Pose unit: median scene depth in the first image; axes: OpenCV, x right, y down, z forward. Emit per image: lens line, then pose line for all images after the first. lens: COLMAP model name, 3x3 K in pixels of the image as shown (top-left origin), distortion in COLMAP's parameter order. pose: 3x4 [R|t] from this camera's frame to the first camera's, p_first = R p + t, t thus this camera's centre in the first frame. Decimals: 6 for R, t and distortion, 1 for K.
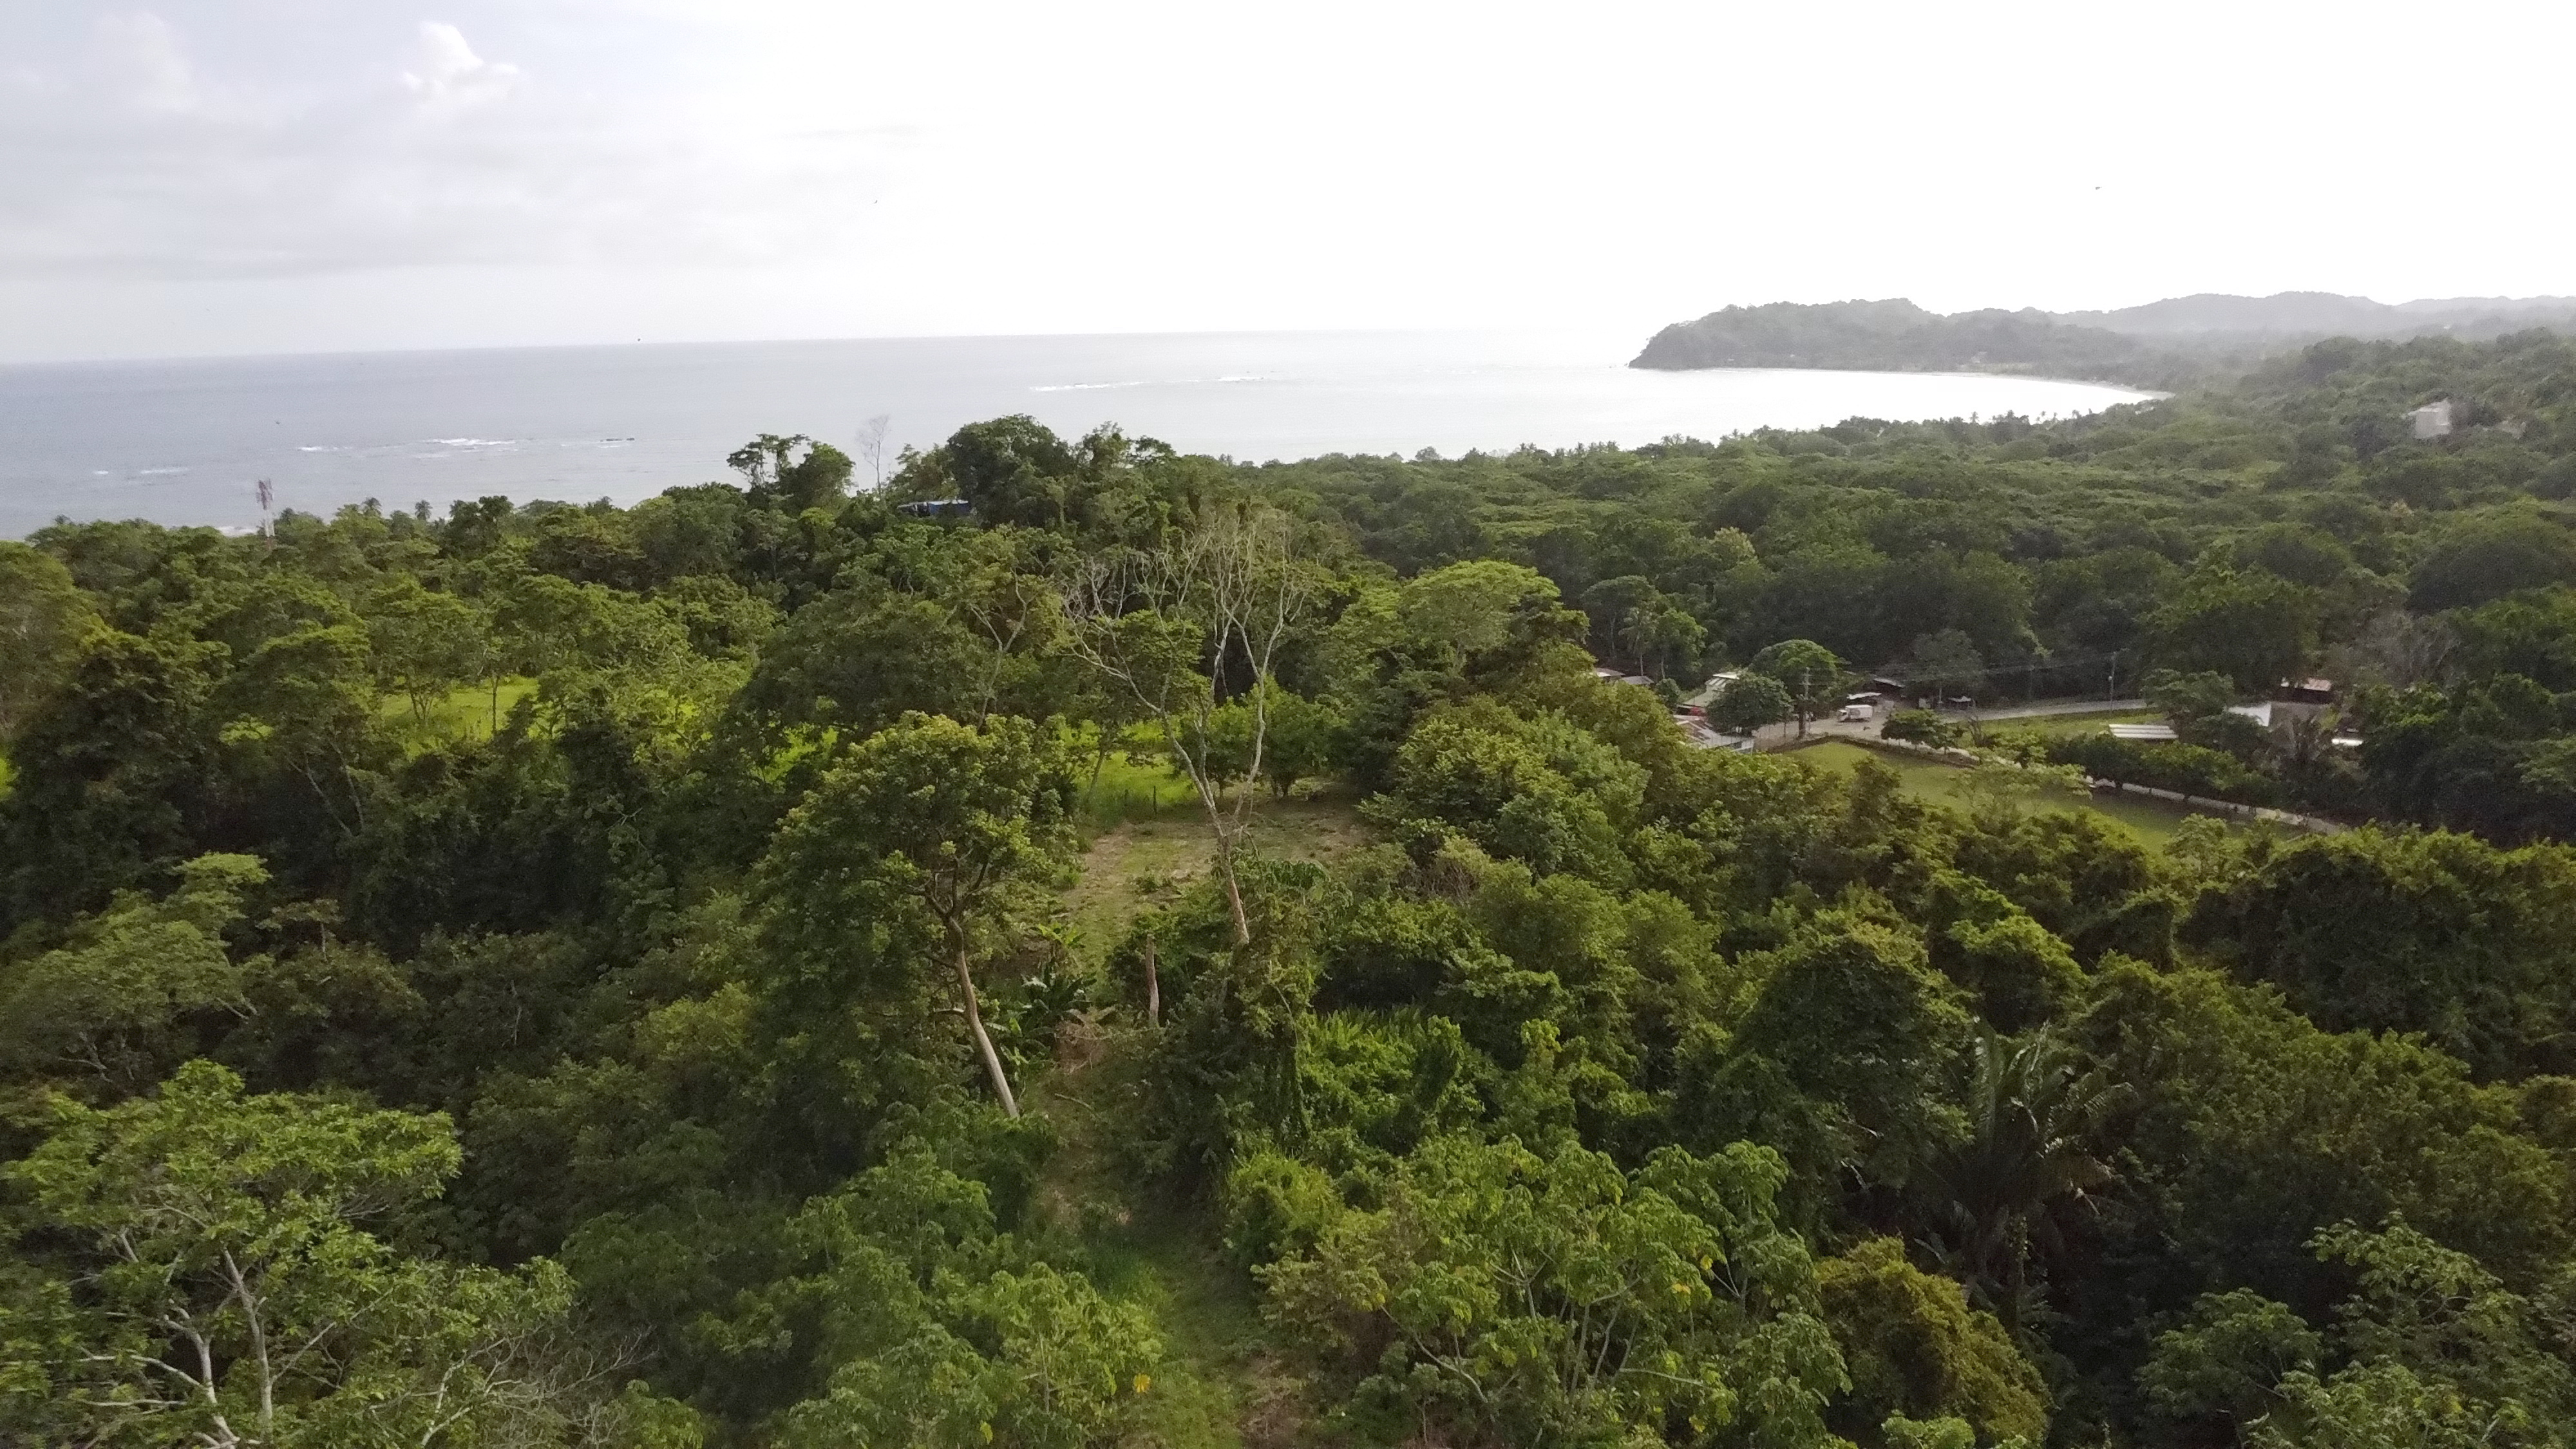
lens RADIAL K [[1890.4, 0, 1285.6], [0, 1890.4, 707.0], [0, 0, 1]] dist [-0.018372, -0.027685]
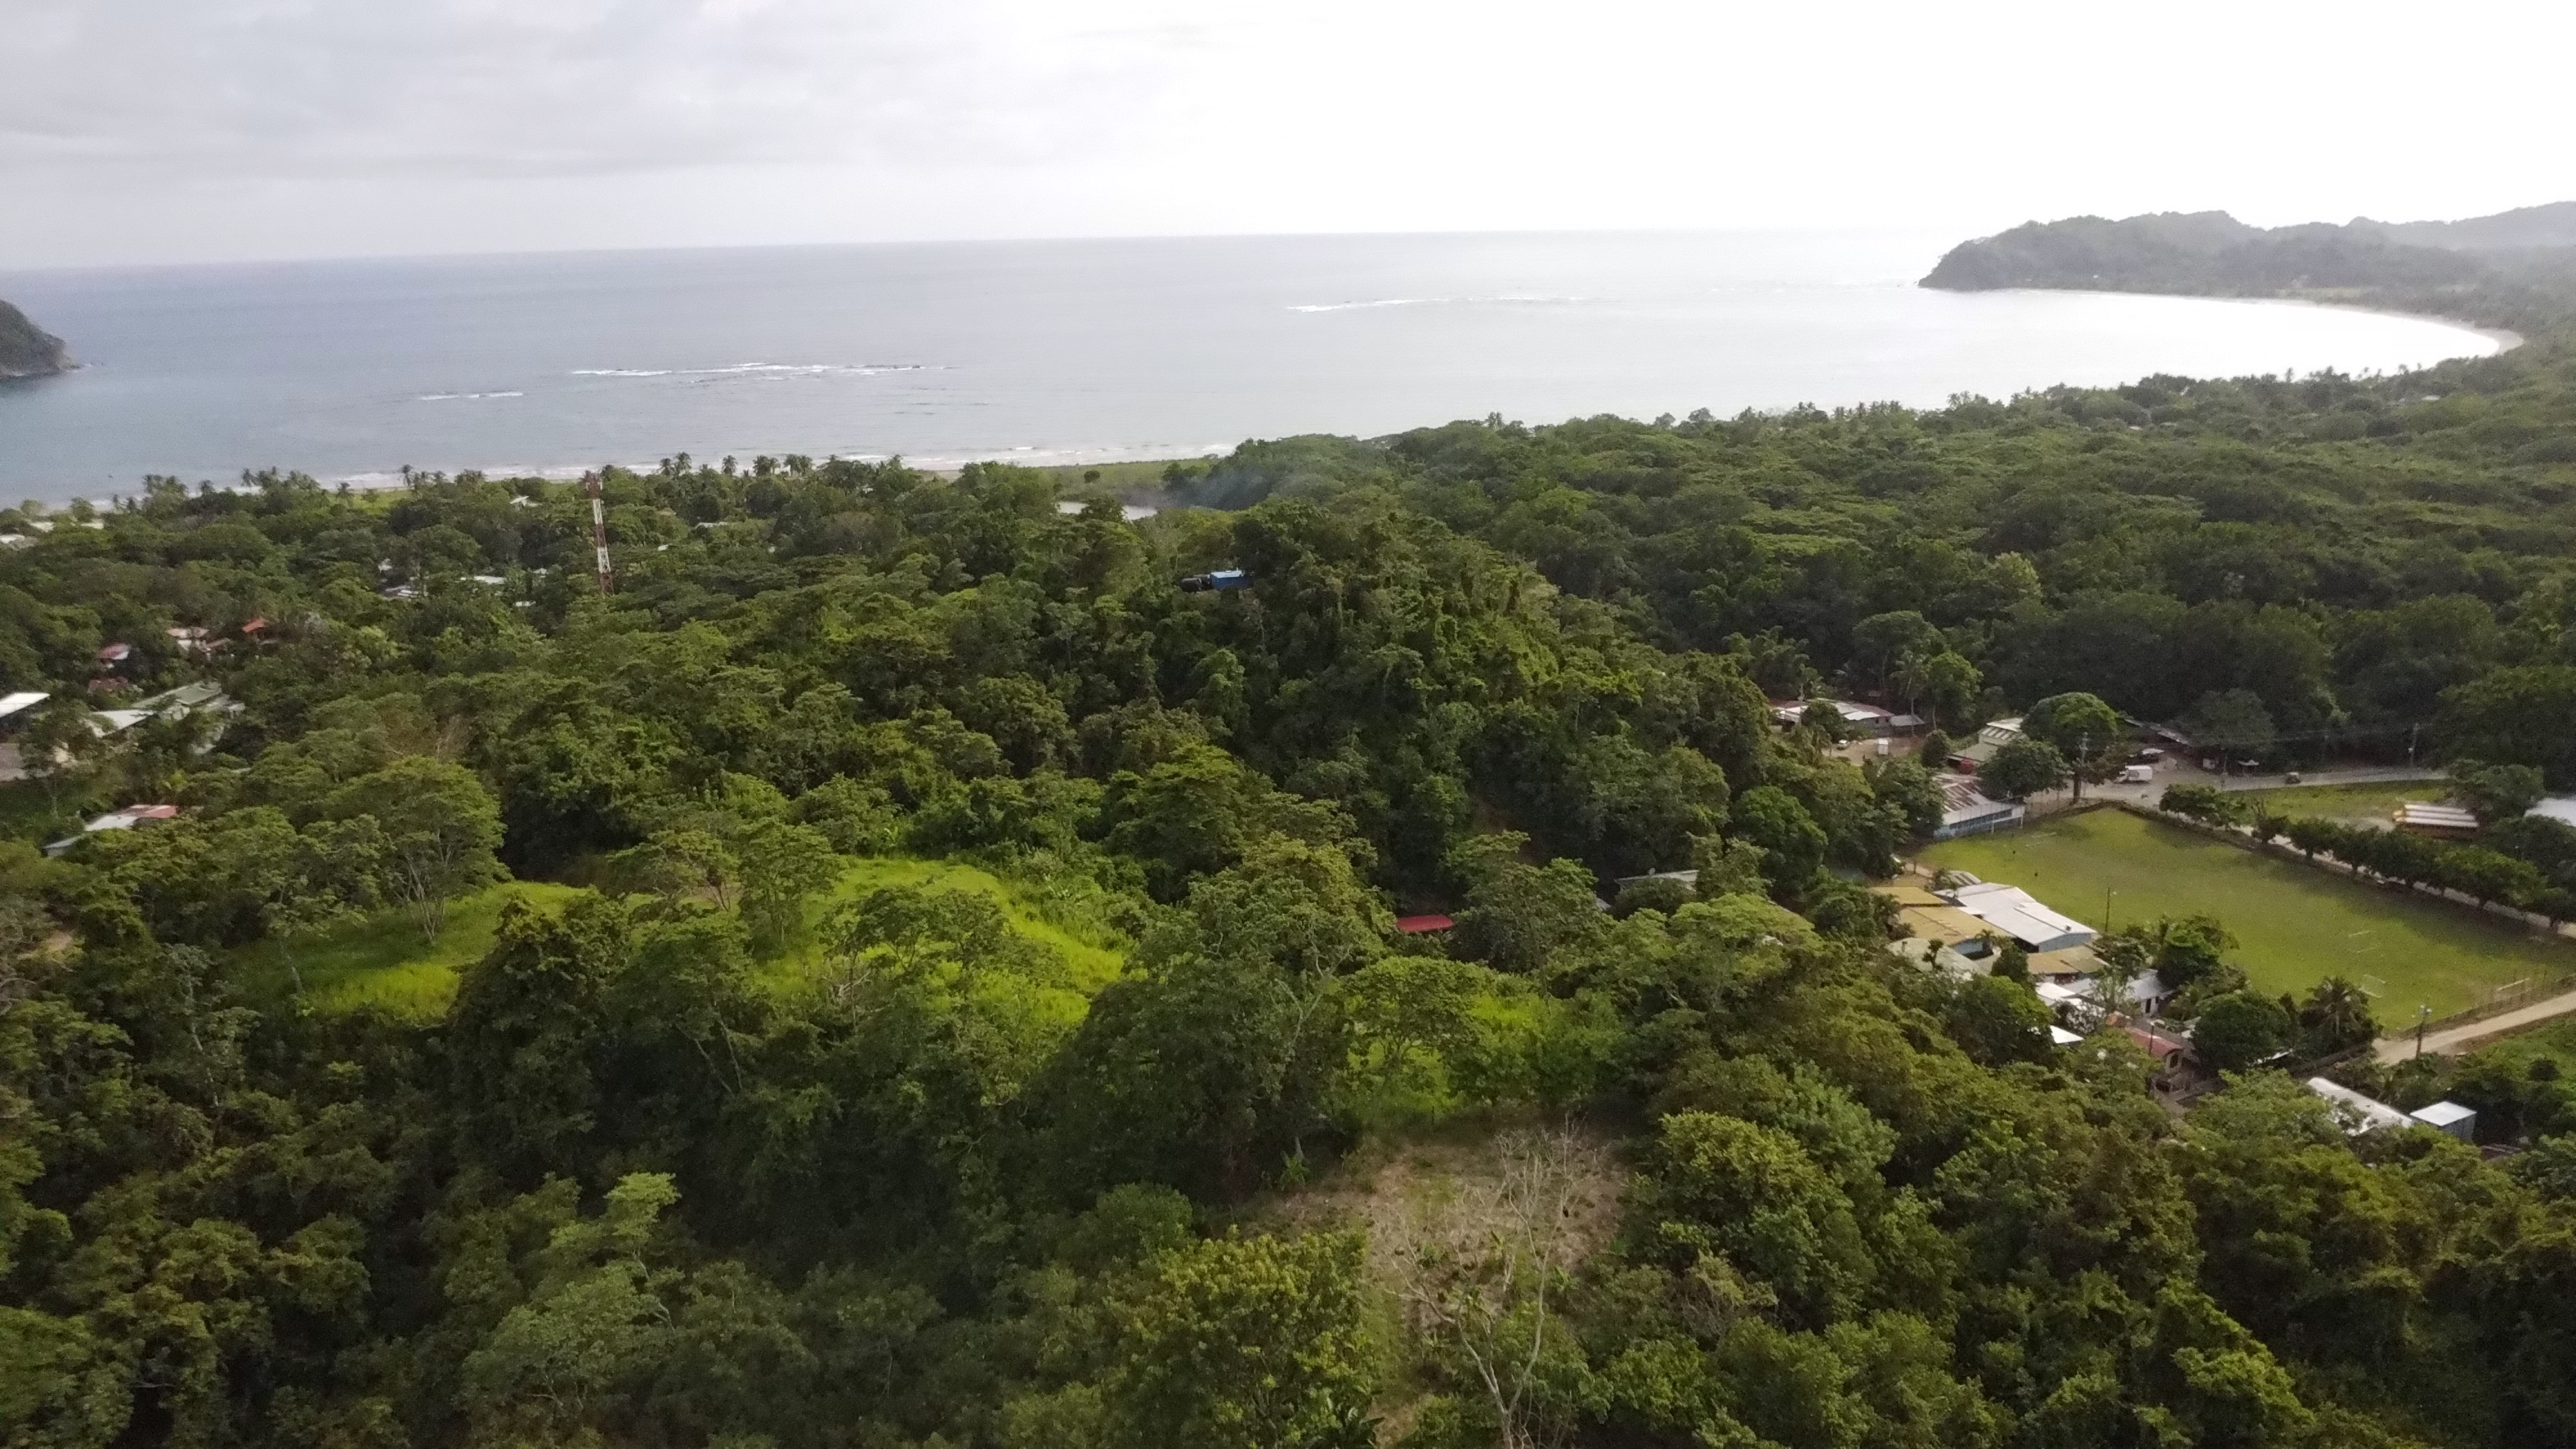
lens RADIAL K [[1890.4, 0, 1285.6], [0, 1890.4, 707.0], [0, 0, 1]] dist [-0.018372, -0.027685]
pose [[0.990325, 0.032481, -0.134911, -0.013740], [-0.025043, 0.998090, 0.056465, -0.247196], [0.136488, -0.052540, 0.989248, -0.084332]]
